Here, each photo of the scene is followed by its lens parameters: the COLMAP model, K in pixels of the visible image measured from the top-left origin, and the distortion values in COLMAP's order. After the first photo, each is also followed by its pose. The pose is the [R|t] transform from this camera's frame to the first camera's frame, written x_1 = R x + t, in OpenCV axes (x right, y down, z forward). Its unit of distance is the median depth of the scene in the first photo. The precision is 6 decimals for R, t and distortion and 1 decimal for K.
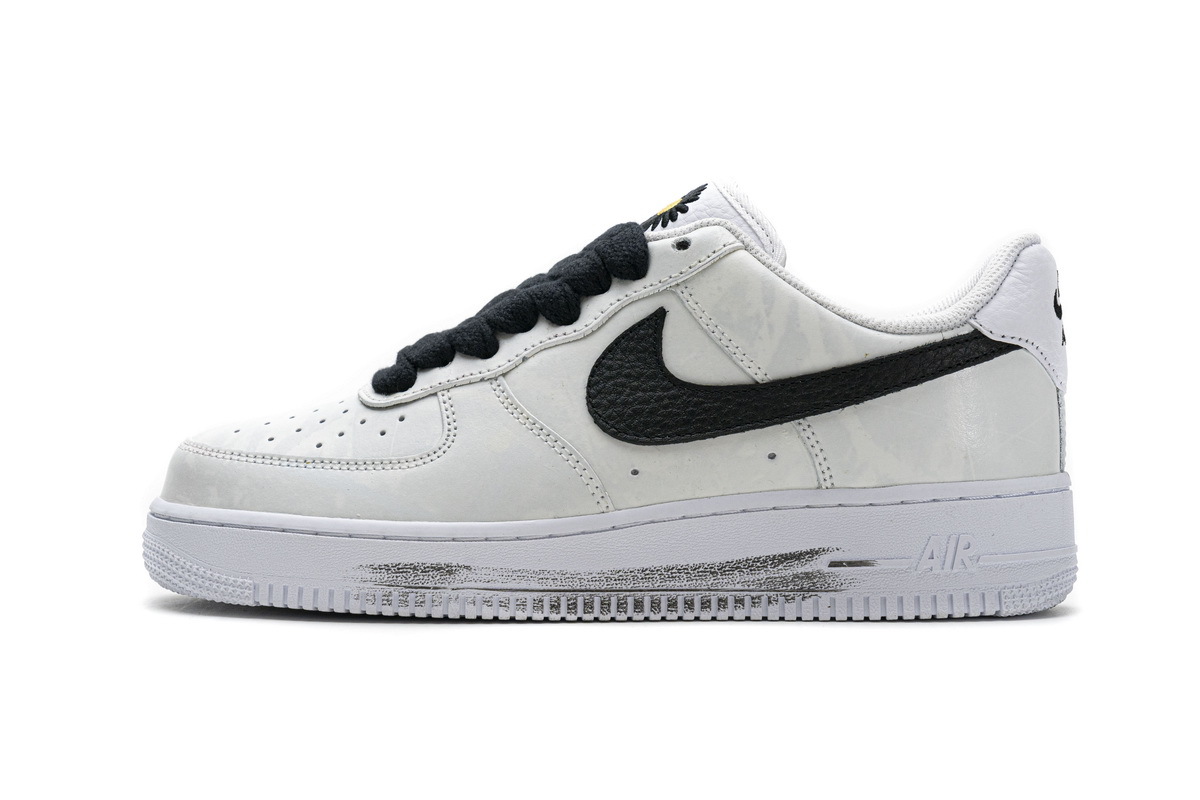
lens RADIAL K [[2439.8, 0, 633.9], [0, 2439.8, 406.2], [0, 0, 1]] dist [0.005761, -0.117275]
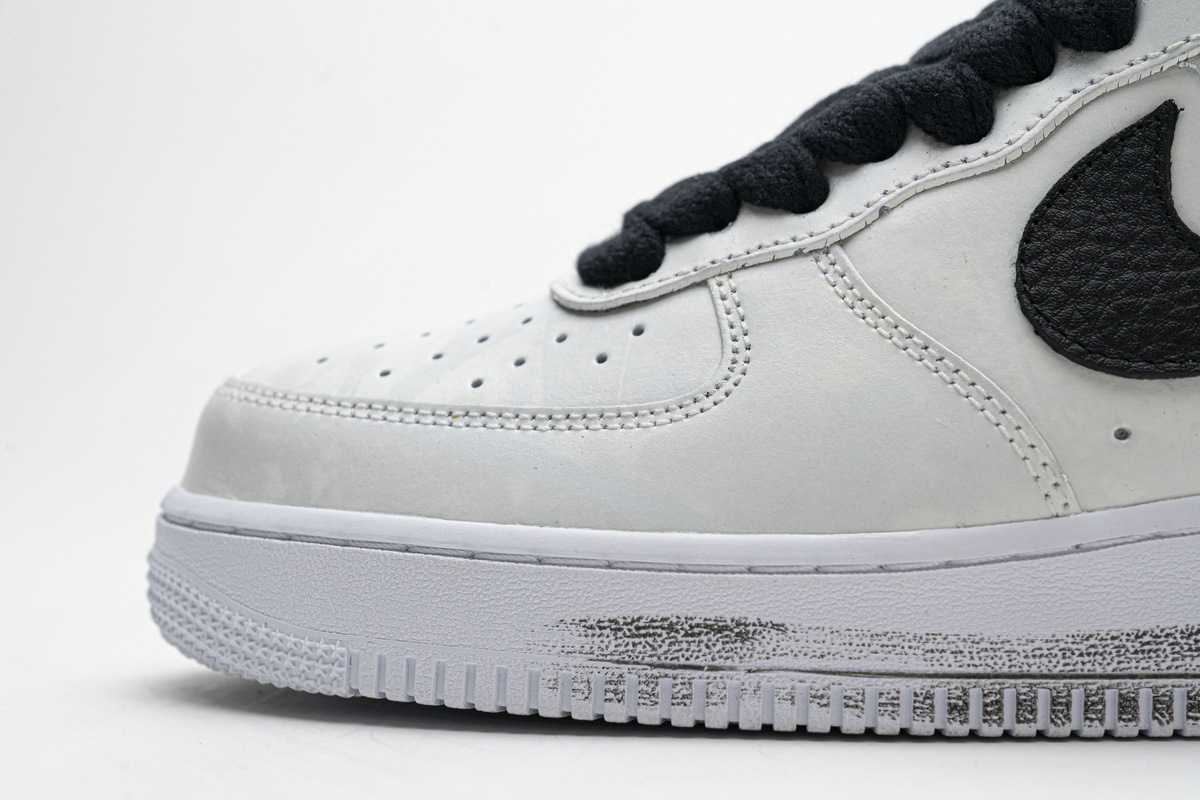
lens RADIAL K [[2420.6, 0, 600.1], [0, 2420.6, 430.4], [0, 0, 1]] dist [-0.020905, 0.008978]
pose [[0.997530, 0.003006, -0.070178, -0.069511], [-0.002891, 0.999994, 0.001747, 0.025700], [0.070183, -0.001540, 0.997533, 0.508818]]
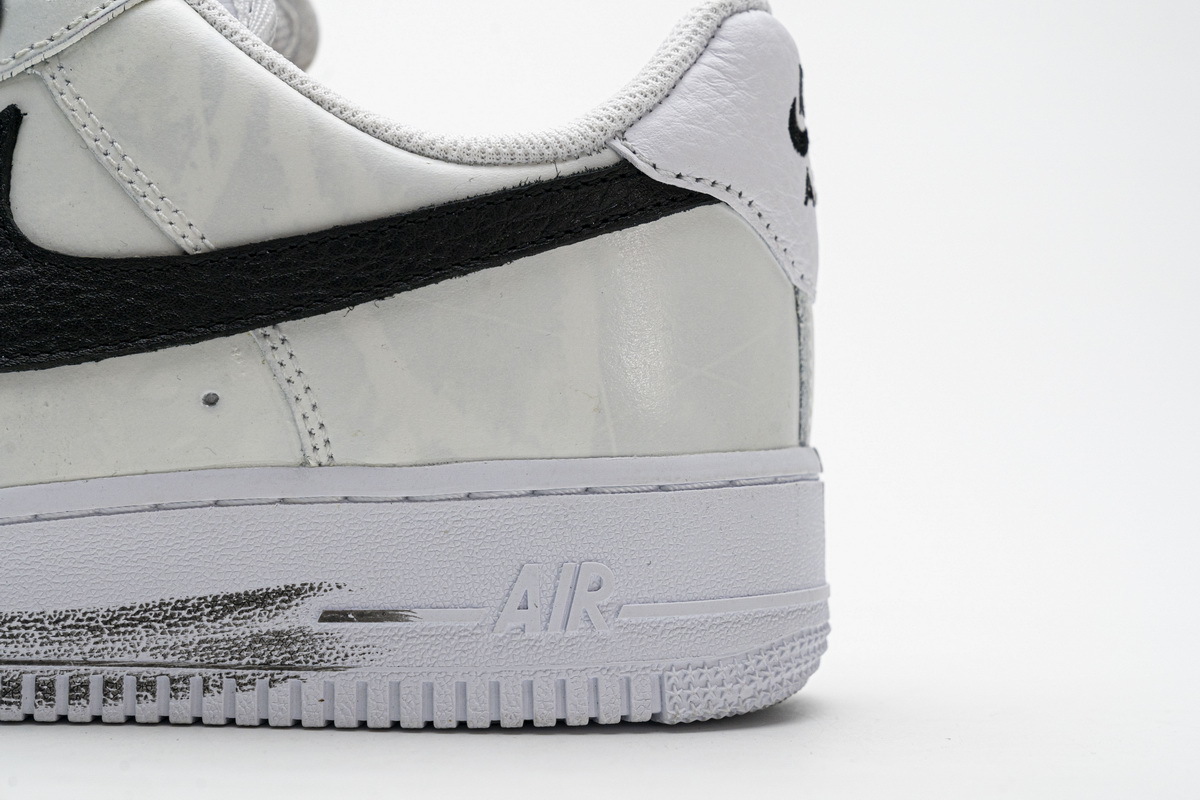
lens RADIAL K [[2395.9, 0, 600.0], [0, 2395.9, 400.0], [0, 0, 1]] dist [0.033952, -0.084902]
pose [[0.999680, 0.018849, 0.016898, 0.127826], [-0.018741, 0.999803, -0.006511, 0.022113], [-0.017018, 0.006192, 0.999836, 0.500639]]
